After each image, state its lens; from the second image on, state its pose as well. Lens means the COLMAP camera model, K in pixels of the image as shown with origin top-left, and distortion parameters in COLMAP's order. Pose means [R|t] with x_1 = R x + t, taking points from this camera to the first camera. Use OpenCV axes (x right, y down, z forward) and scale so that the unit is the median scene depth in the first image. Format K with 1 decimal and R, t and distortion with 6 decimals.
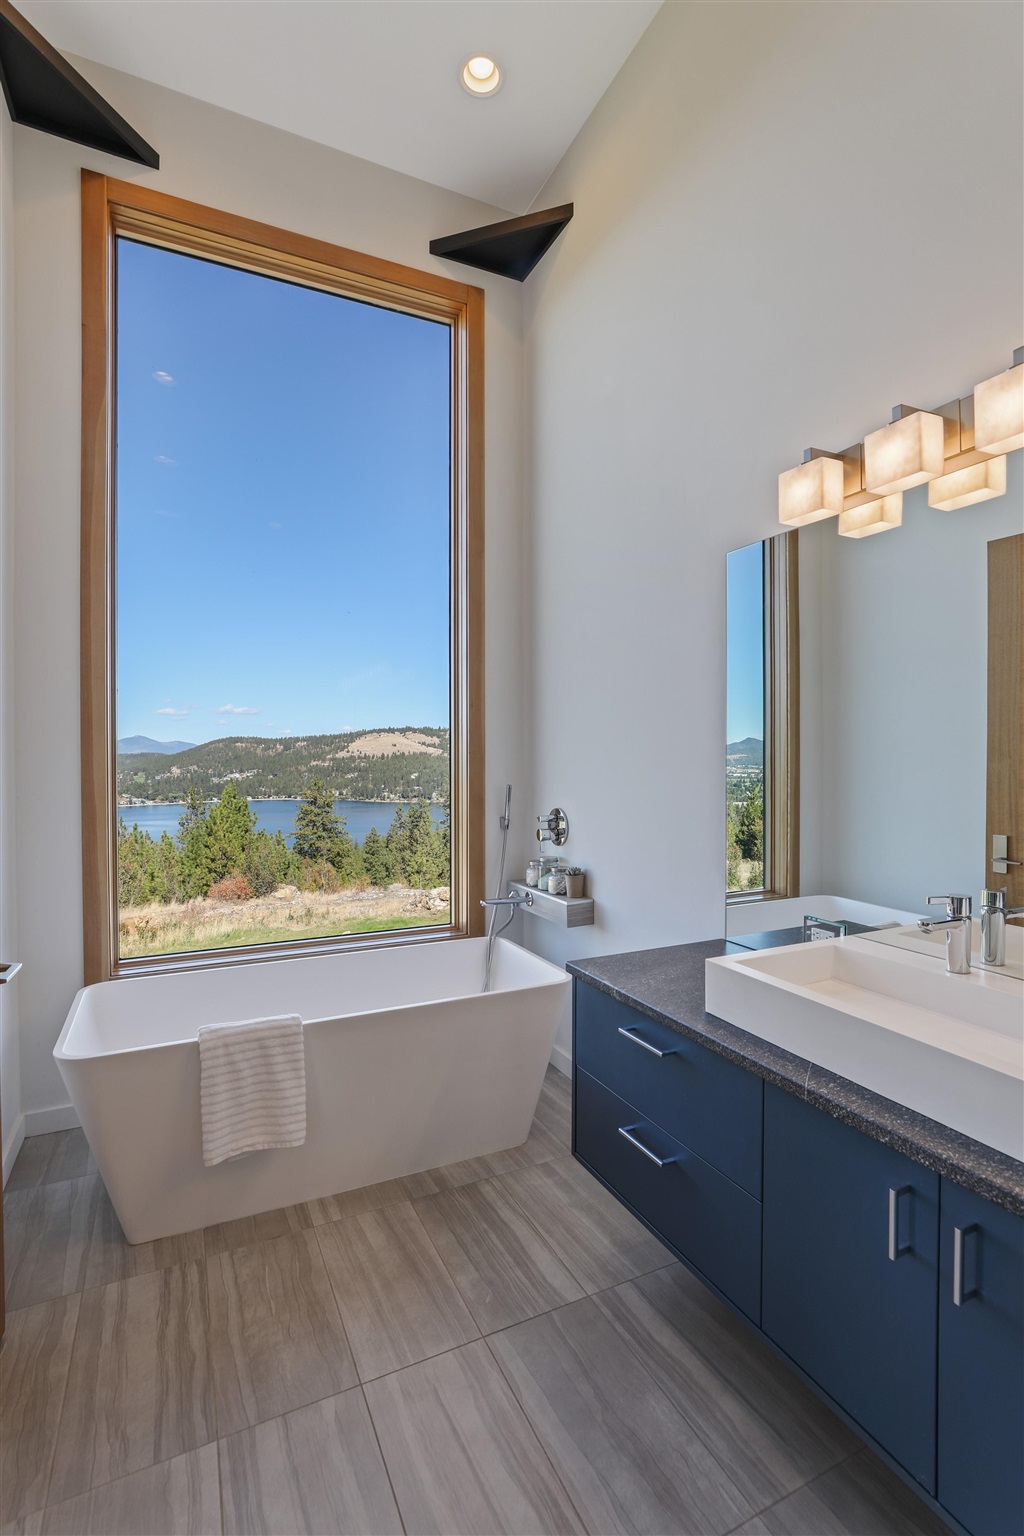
lens RADIAL K [[719.6, 0, 516.8], [0, 719.6, 763.3], [0, 0, 1]] dist [-0.030848, 0.012512]
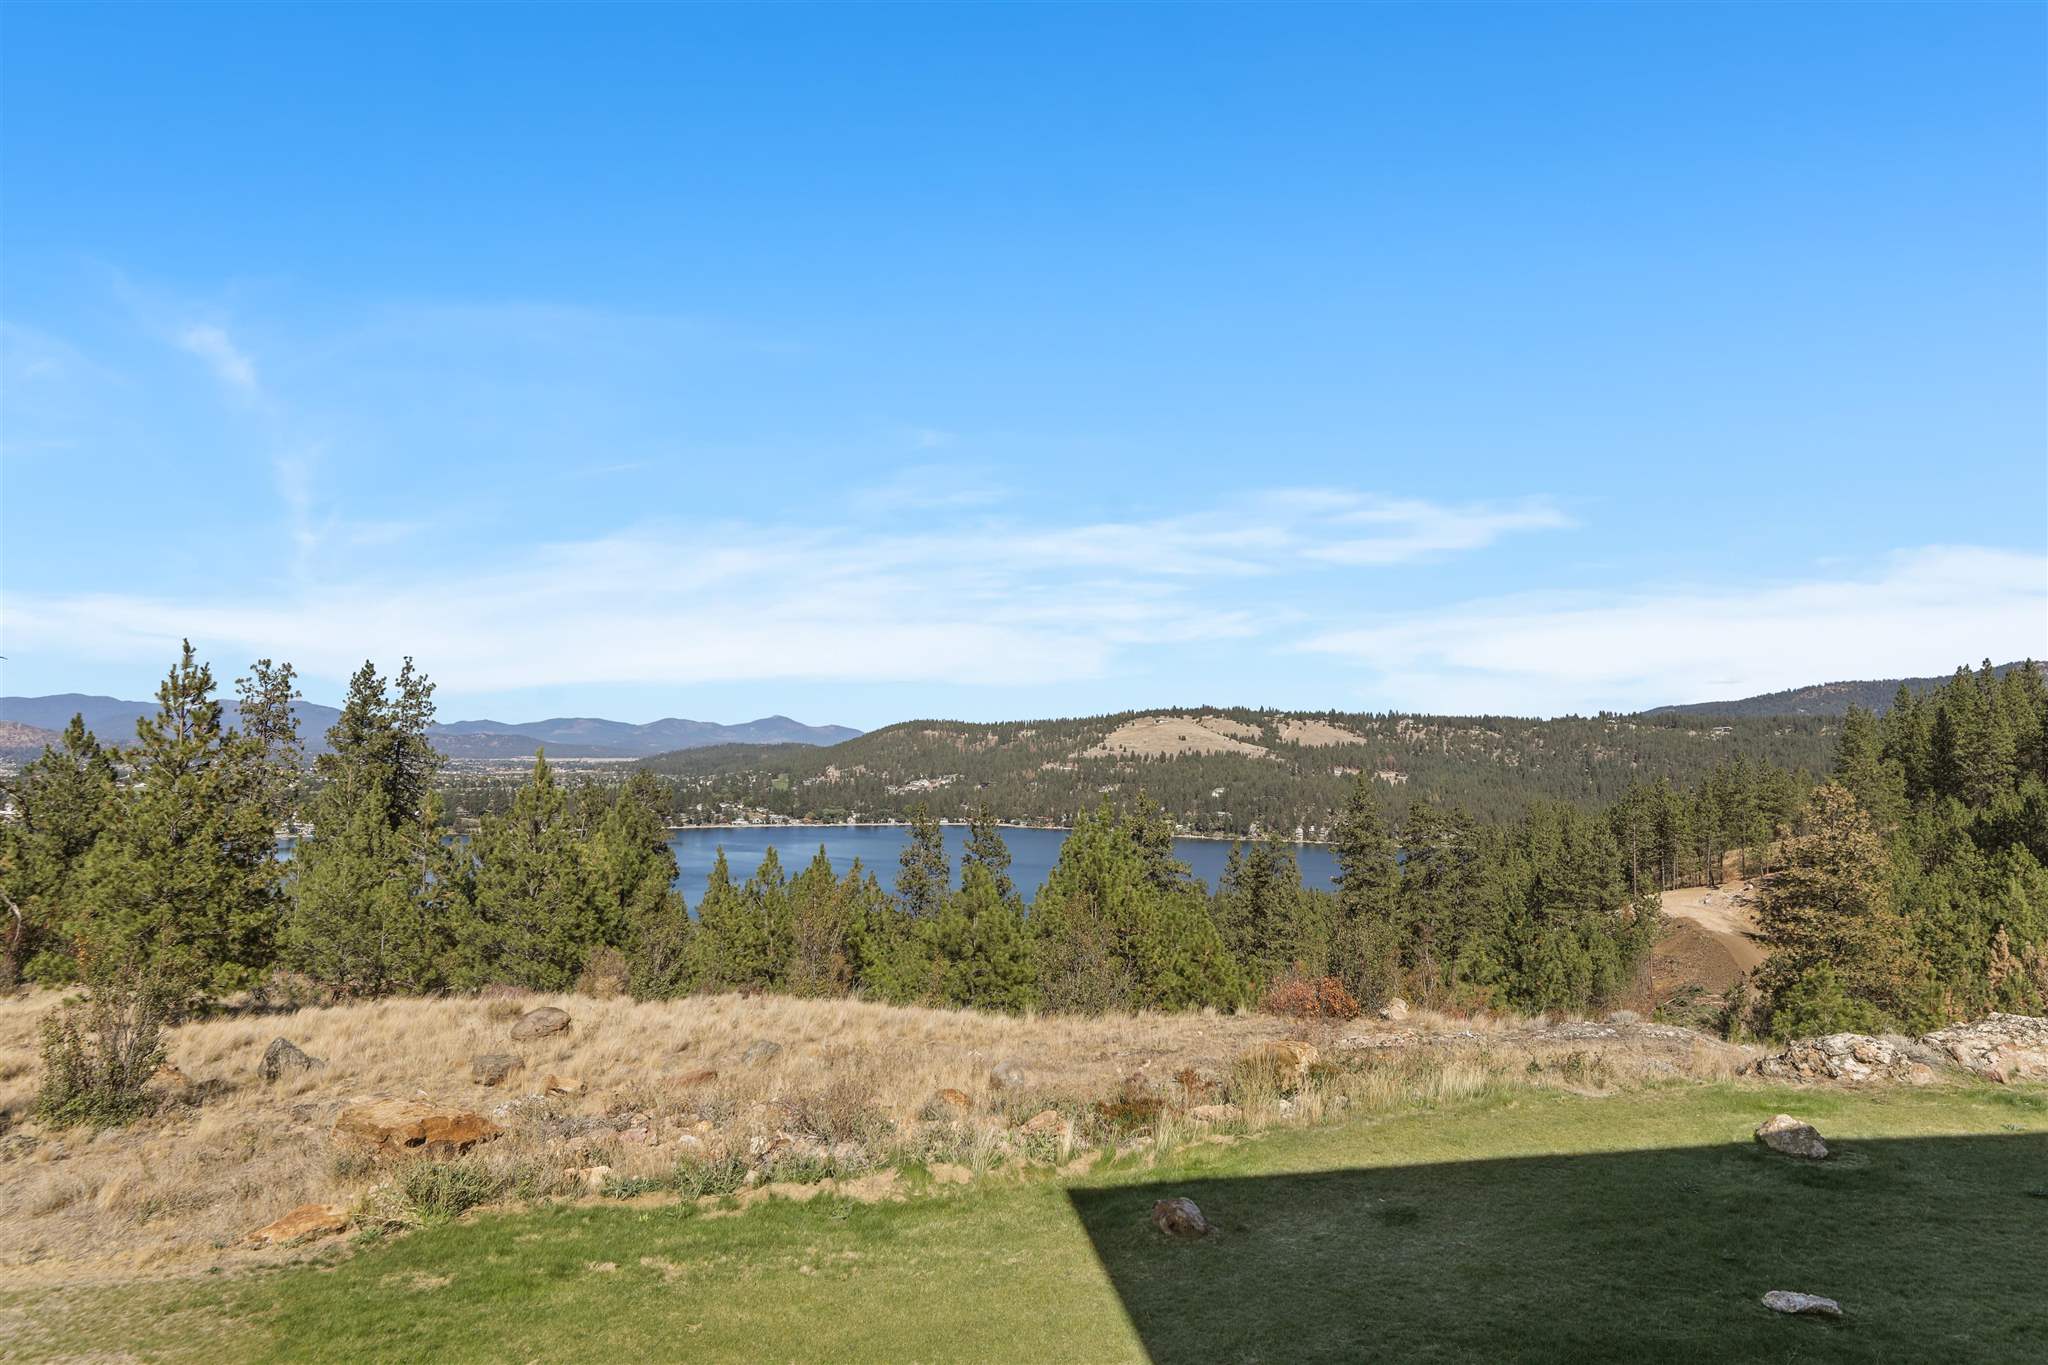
lens RADIAL K [[1249.3, 0, 1009.6], [0, 1249.3, 690.4], [0, 0, 1]] dist [-0.006976, -0.000025]
pose [[0.953733, 0.006313, -0.300589, -0.079604], [-0.025483, 0.997879, -0.059897, -0.000490], [0.299573, 0.064786, 0.951871, -0.006465]]
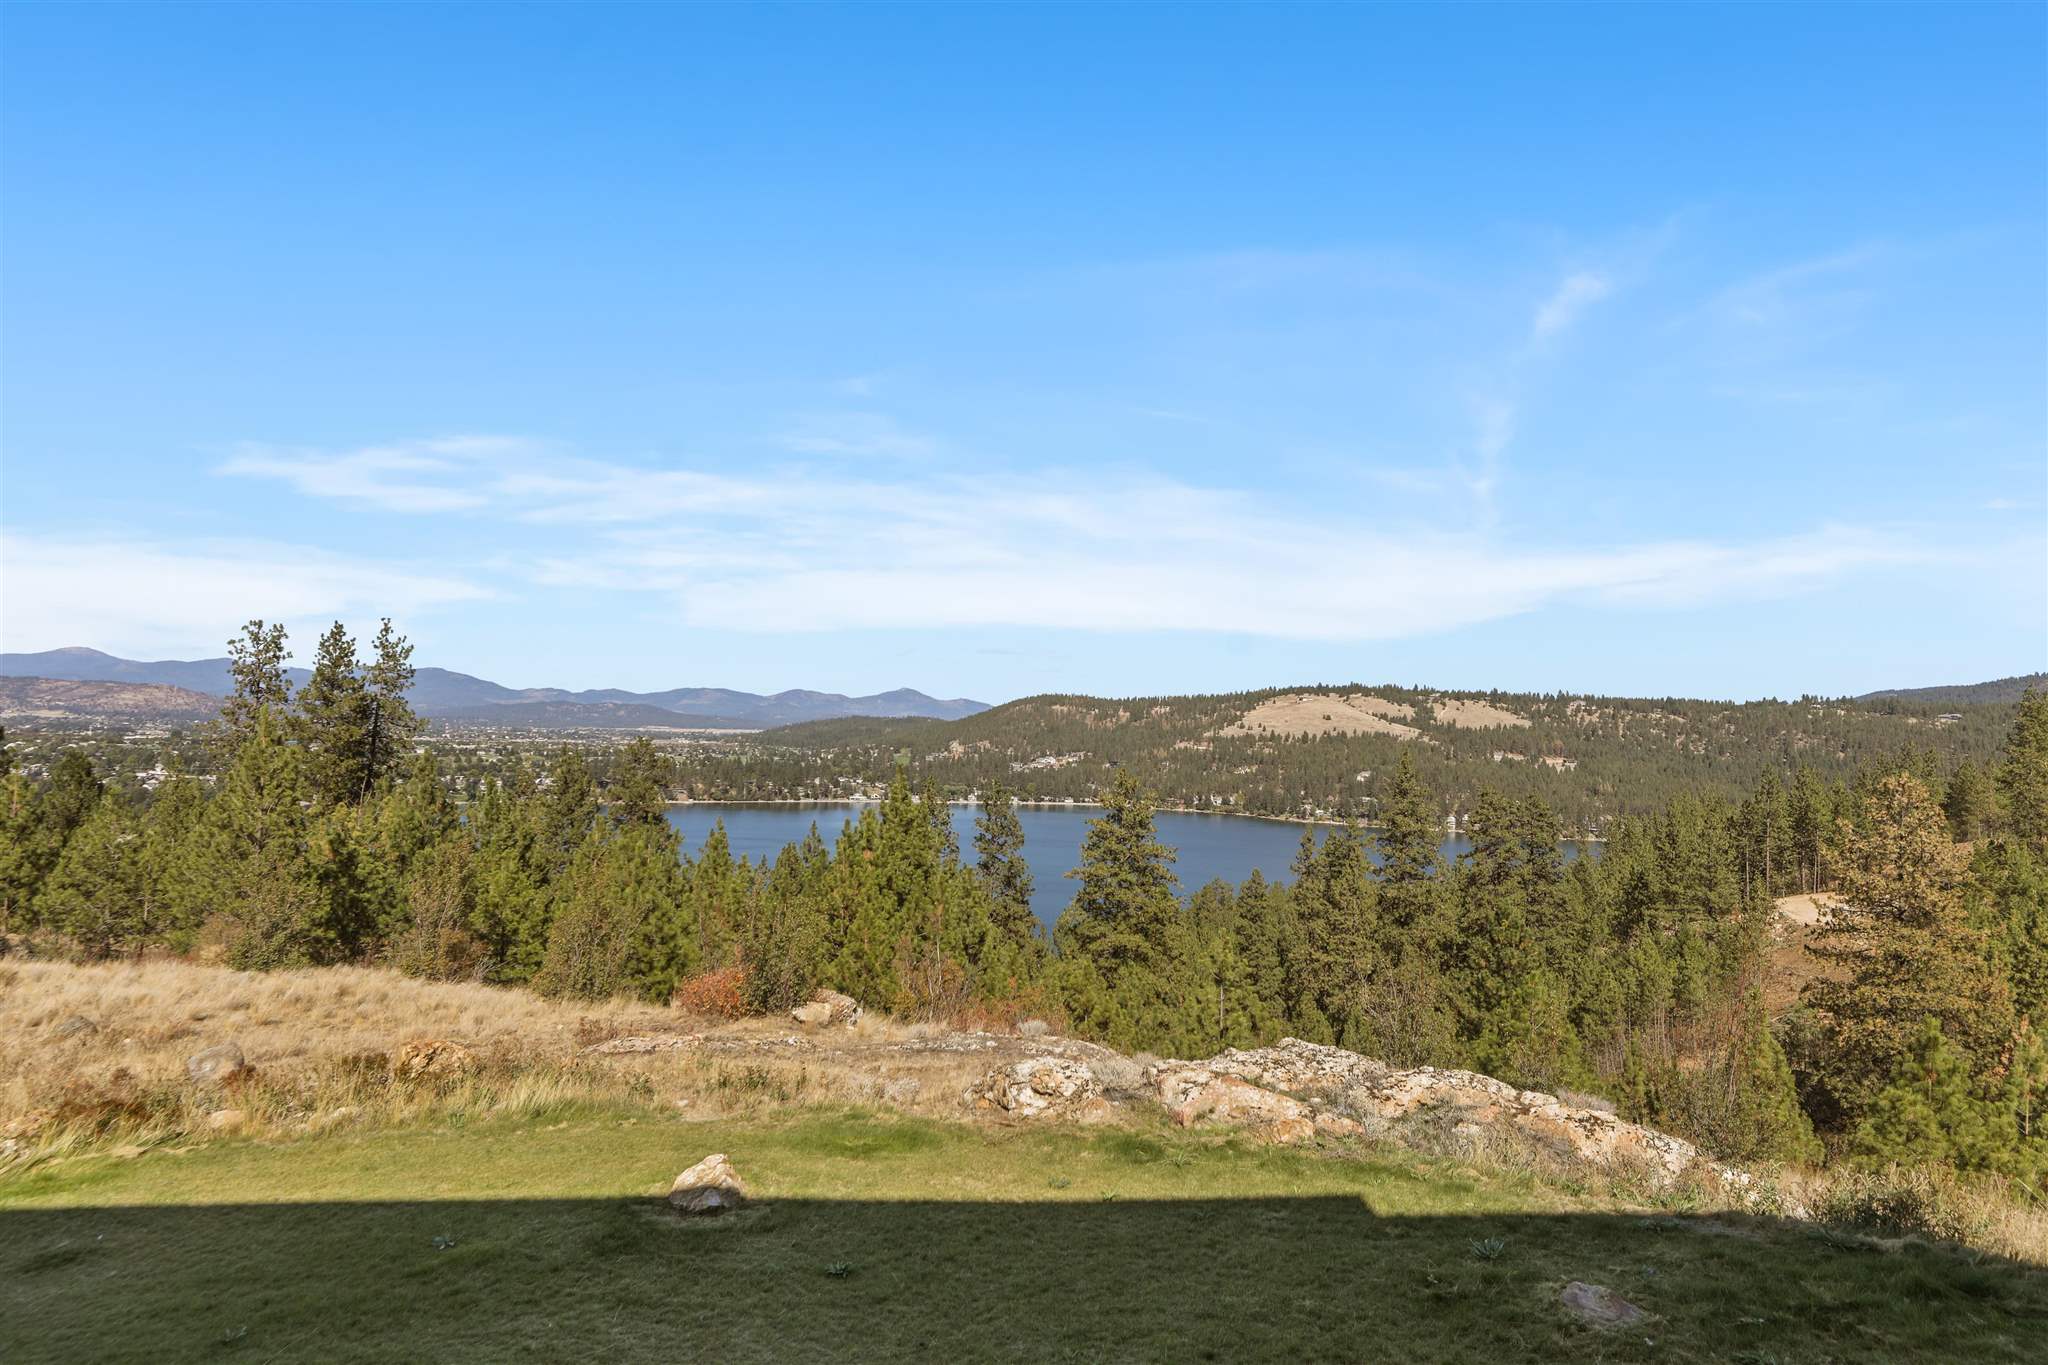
lens RADIAL K [[1311.1, 0, 1004.6], [0, 1311.1, 685.2], [0, 0, 1]] dist [-0.002249, 0.000107]
pose [[0.916349, 0.022816, -0.399729, 0.032858], [-0.042302, 0.998304, -0.039993, -0.001768], [0.398139, 0.053556, 0.915760, 0.057409]]
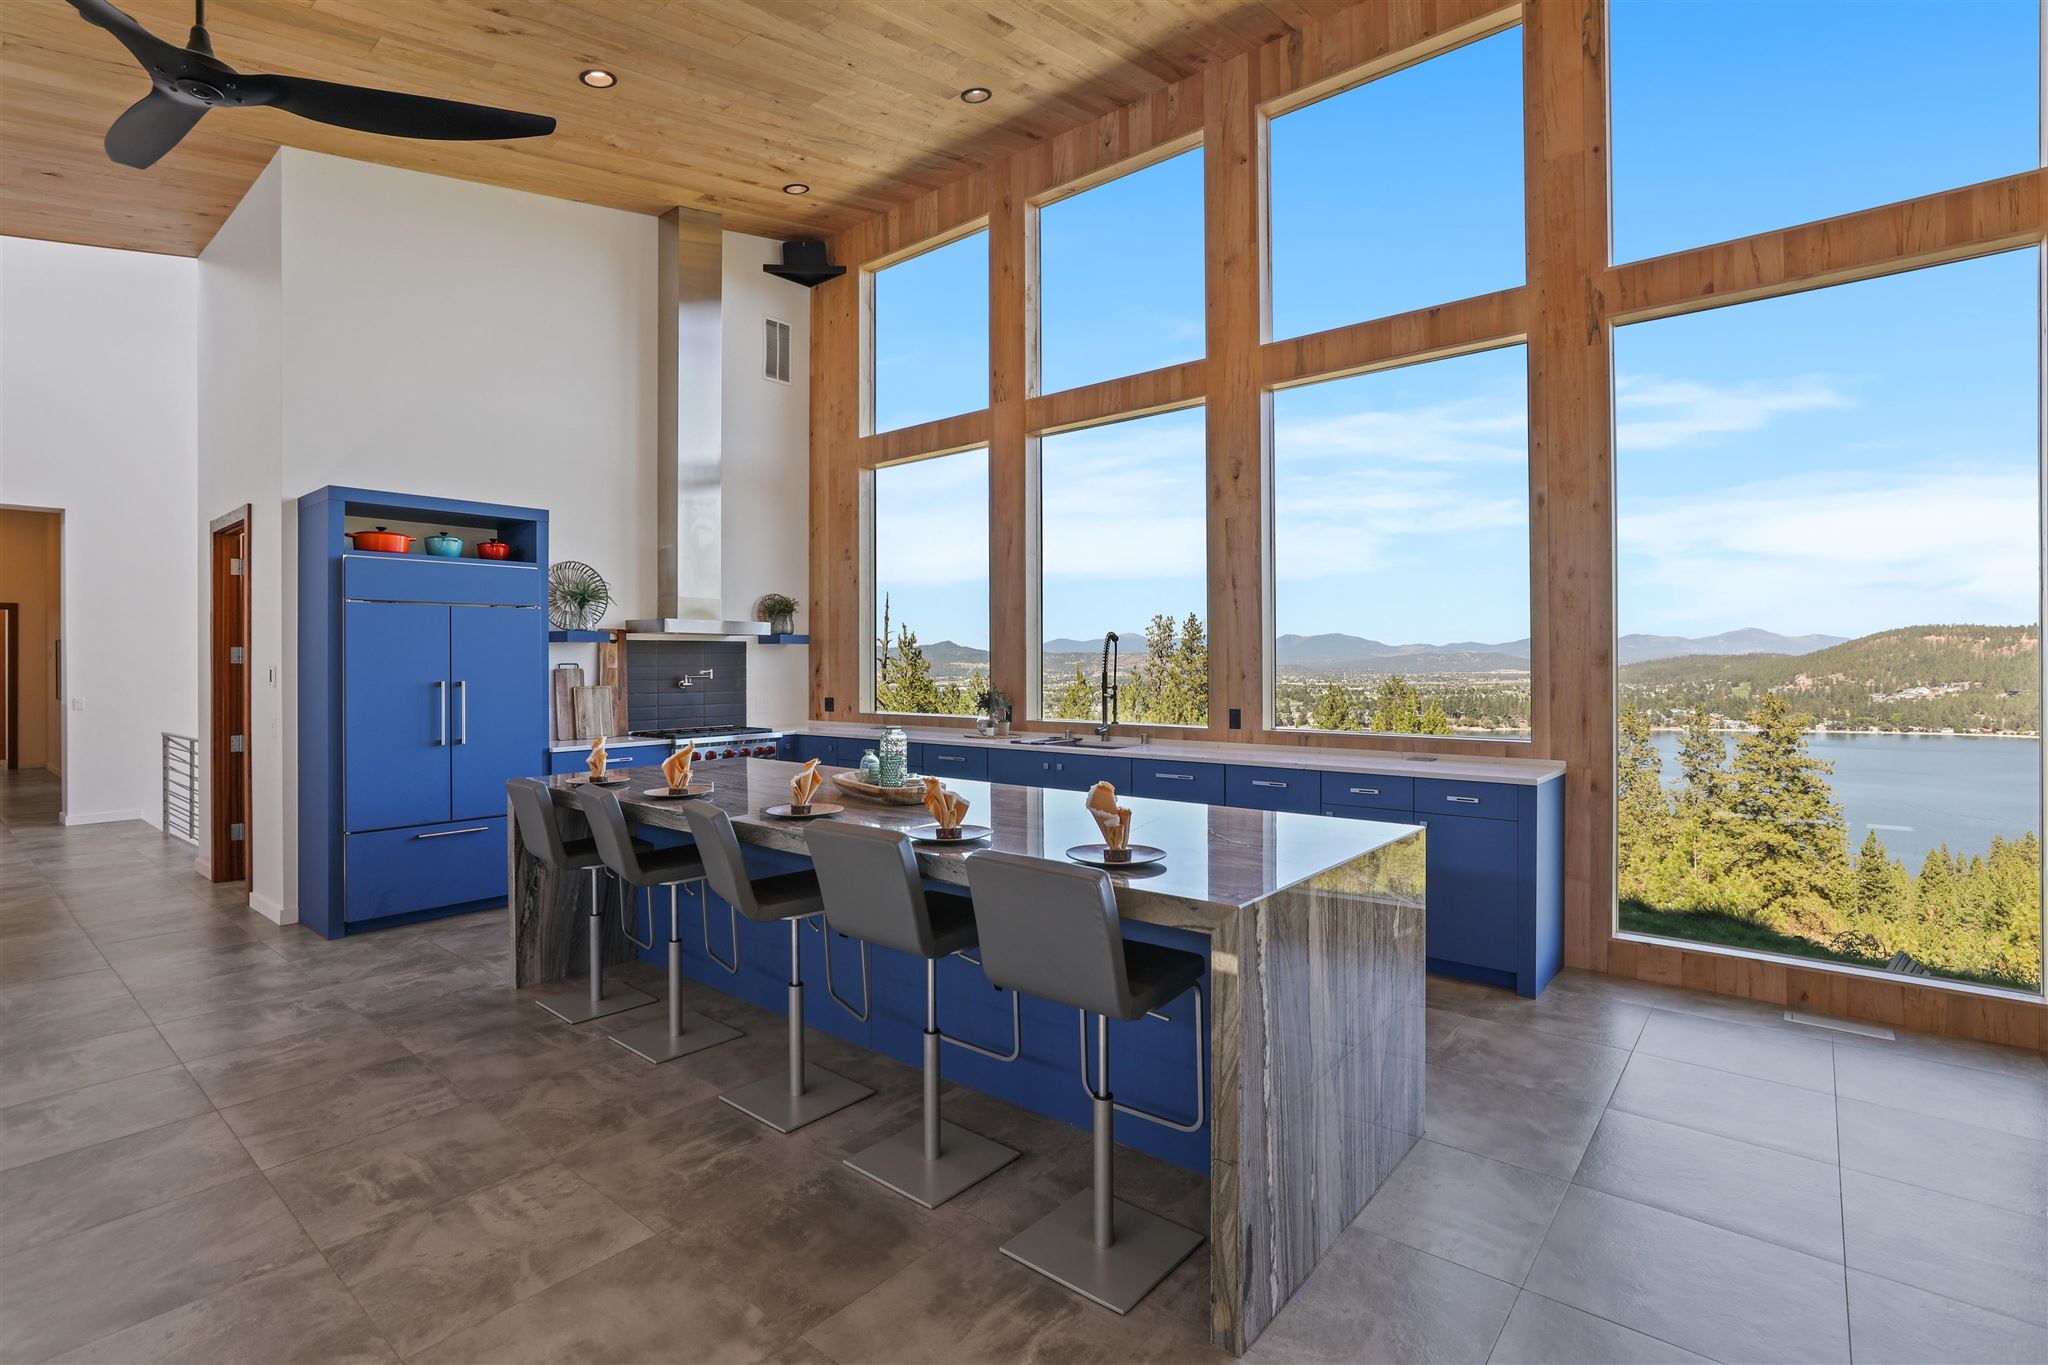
lens RADIAL K [[959.5, 0, 1015.6], [0, 959.5, 661.7], [0, 0, 1]] dist [-0.030848, 0.012512]
pose [[0.414347, 0.001625, -0.910118, 0.207821], [-0.007749, 0.999968, -0.001743, -0.002579], [0.910086, 0.007774, 0.414346, 0.050486]]
